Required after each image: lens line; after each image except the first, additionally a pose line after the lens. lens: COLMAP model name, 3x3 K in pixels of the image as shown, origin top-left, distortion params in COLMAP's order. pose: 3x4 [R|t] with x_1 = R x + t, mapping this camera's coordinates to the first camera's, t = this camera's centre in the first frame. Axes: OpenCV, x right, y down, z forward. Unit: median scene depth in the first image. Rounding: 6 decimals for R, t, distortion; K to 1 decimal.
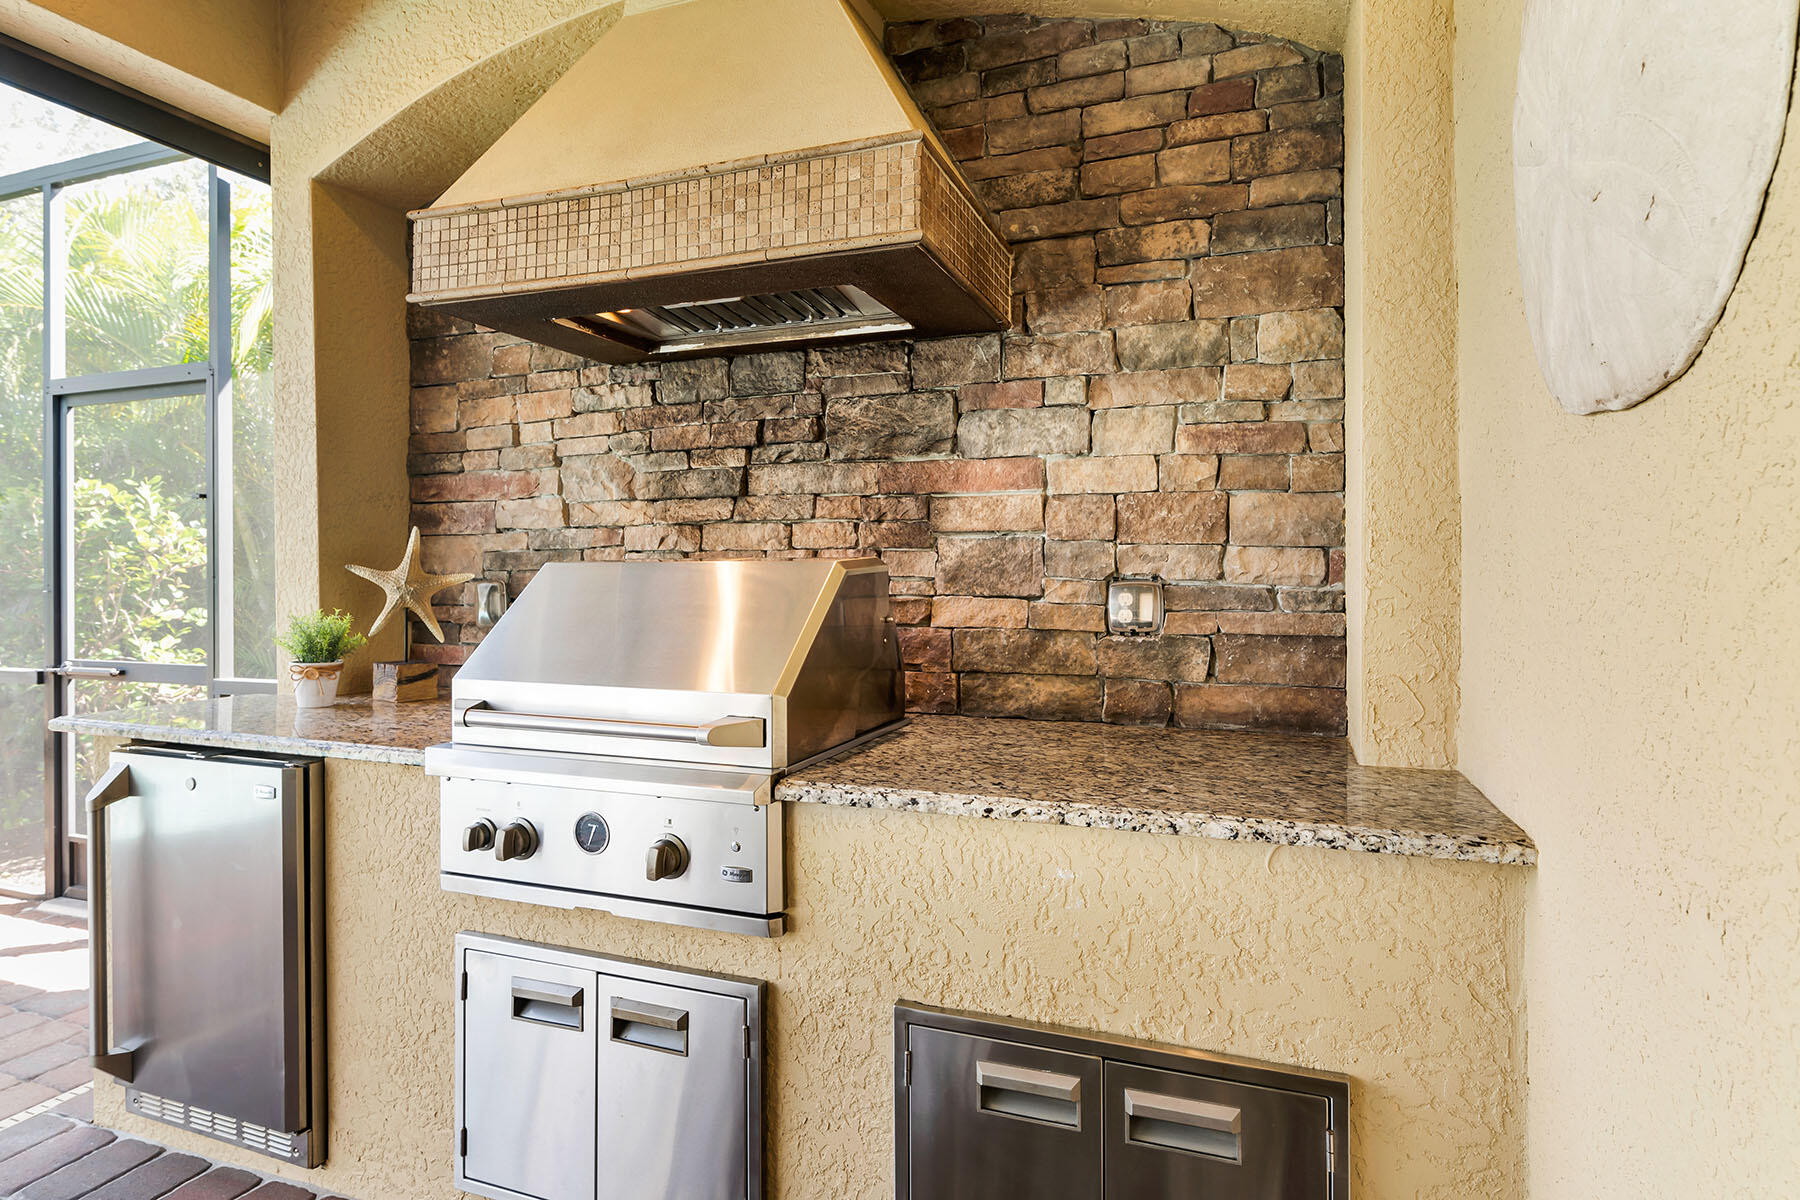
lens RADIAL K [[990.7, 0, 898.3], [0, 990.7, 573.6], [0, 0, 1]] dist [-0.000444, -0.000142]
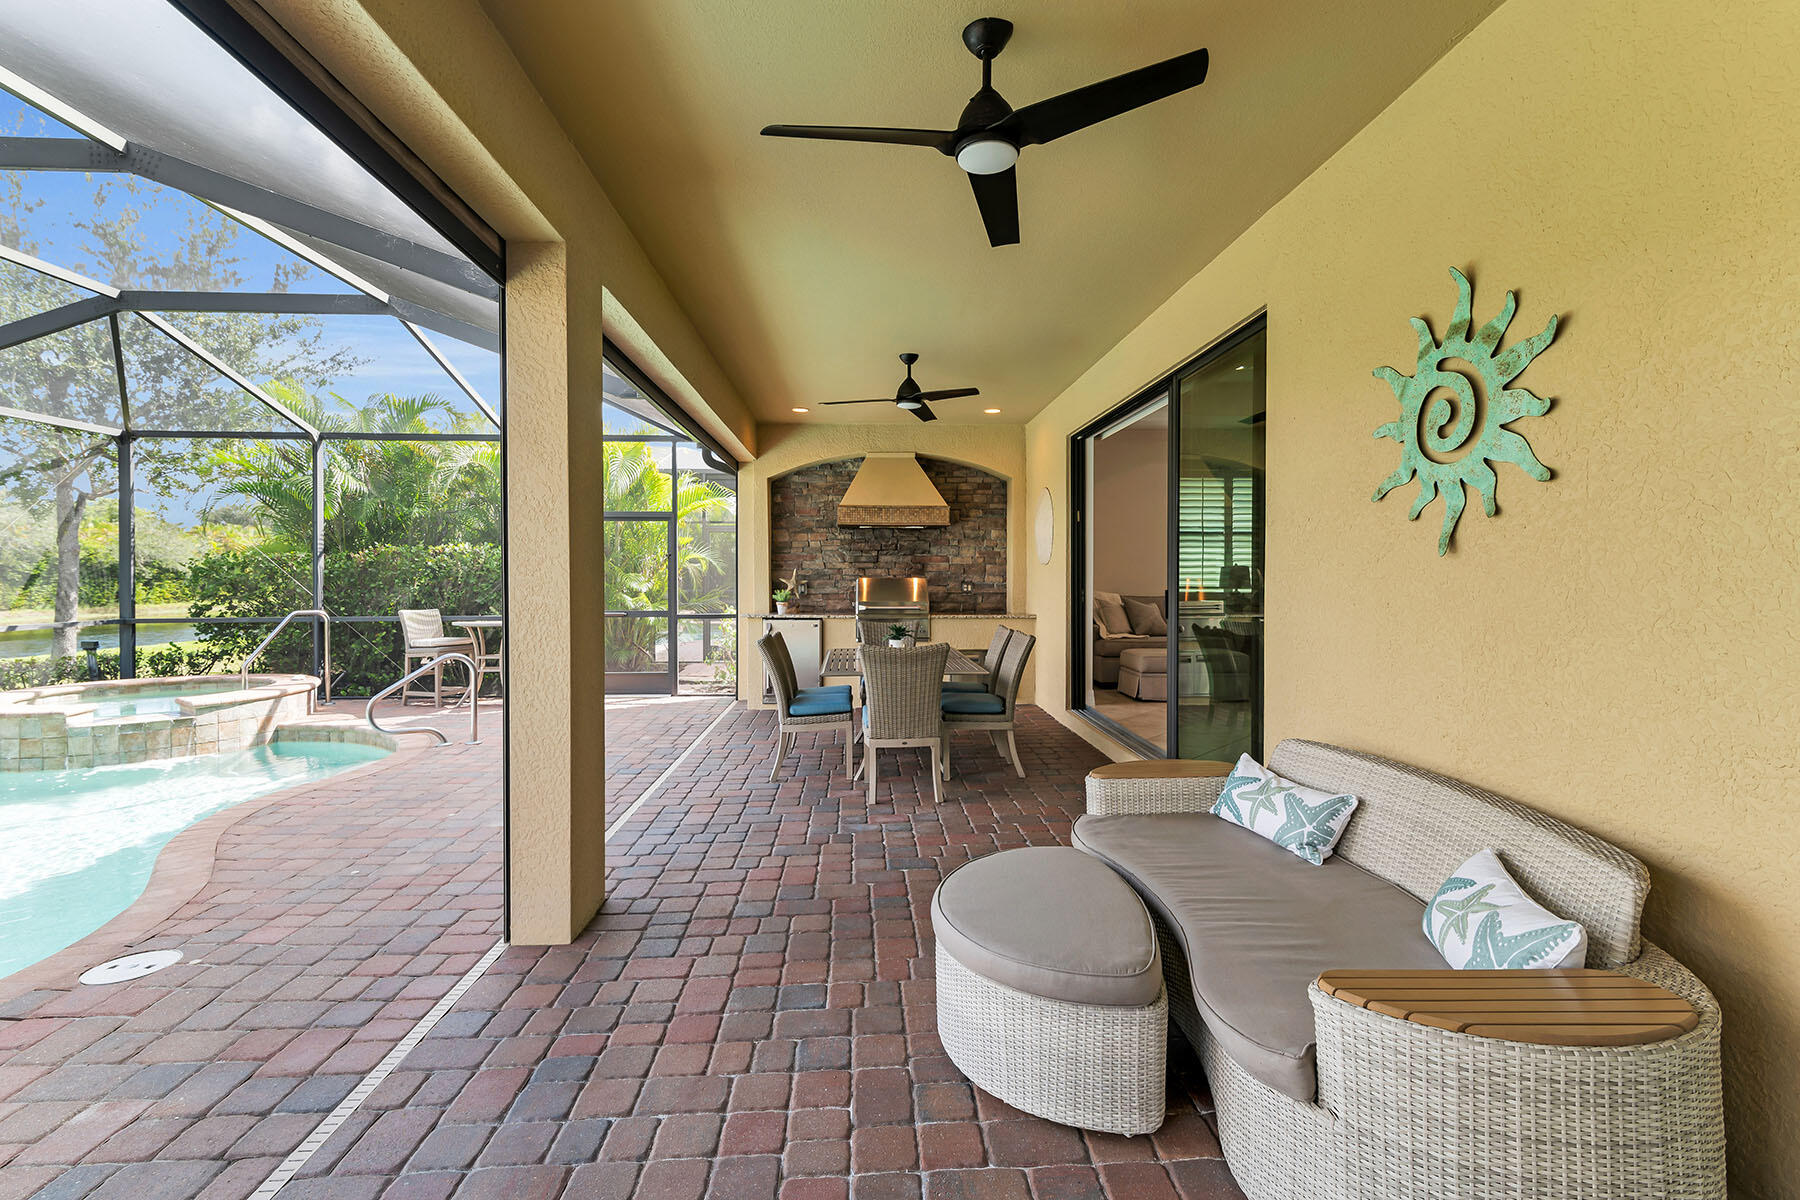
lens RADIAL K [[838.7, 0, 896.0], [0, 838.7, 590.2], [0, 0, 1]] dist [0.001734, 0.000264]
pose [[0.920468, -0.003258, 0.390804, -1.692553], [-0.002376, 0.999900, 0.013933, -0.010145], [-0.390811, -0.013753, 0.920368, -2.652717]]
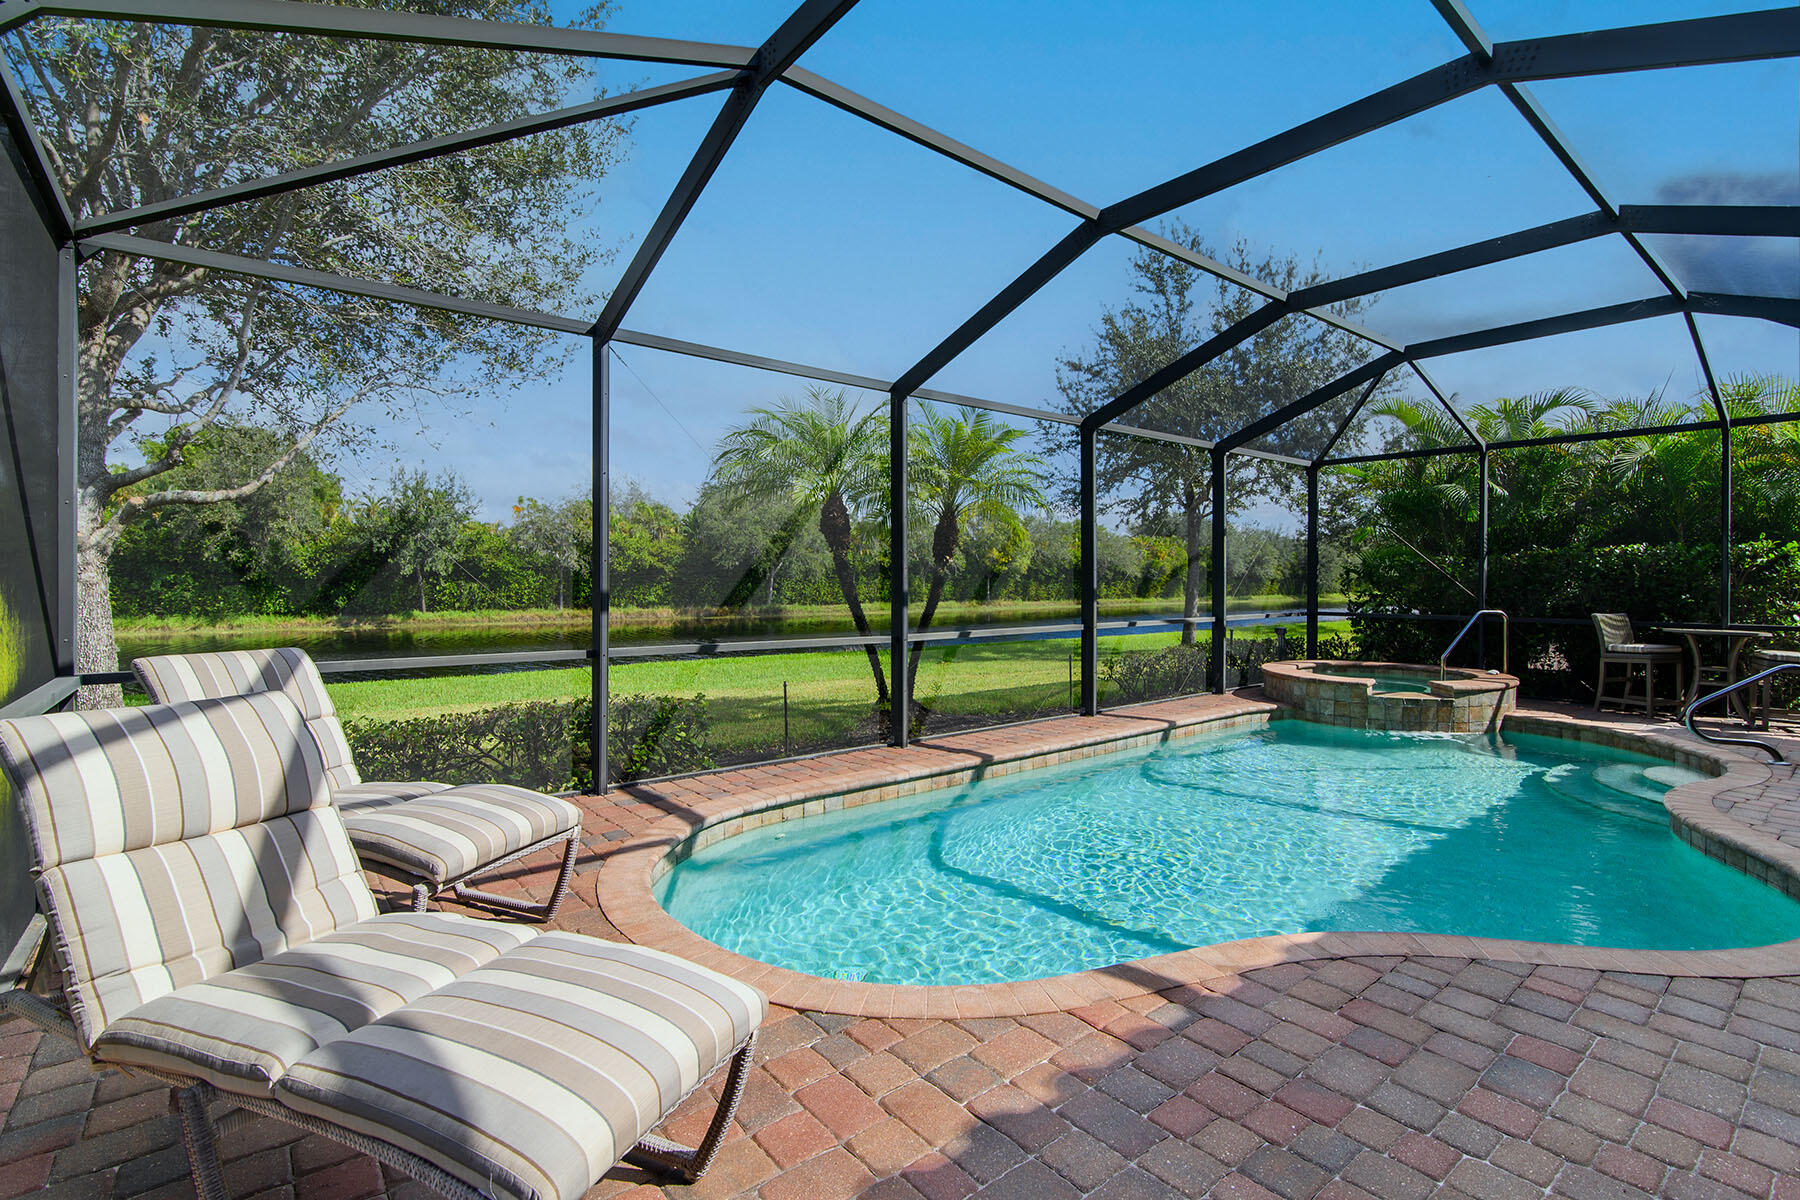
lens RADIAL K [[829.7, 0, 900.0], [0, 829.7, 600.0], [0, 0, 1]] dist [-0.012436, -0.000026]
pose [[0.859624, 0.022876, -0.510415, -3.082645], [-0.009613, 0.999544, 0.028609, 0.005130], [0.510837, -0.019686, 0.859452, -3.008456]]
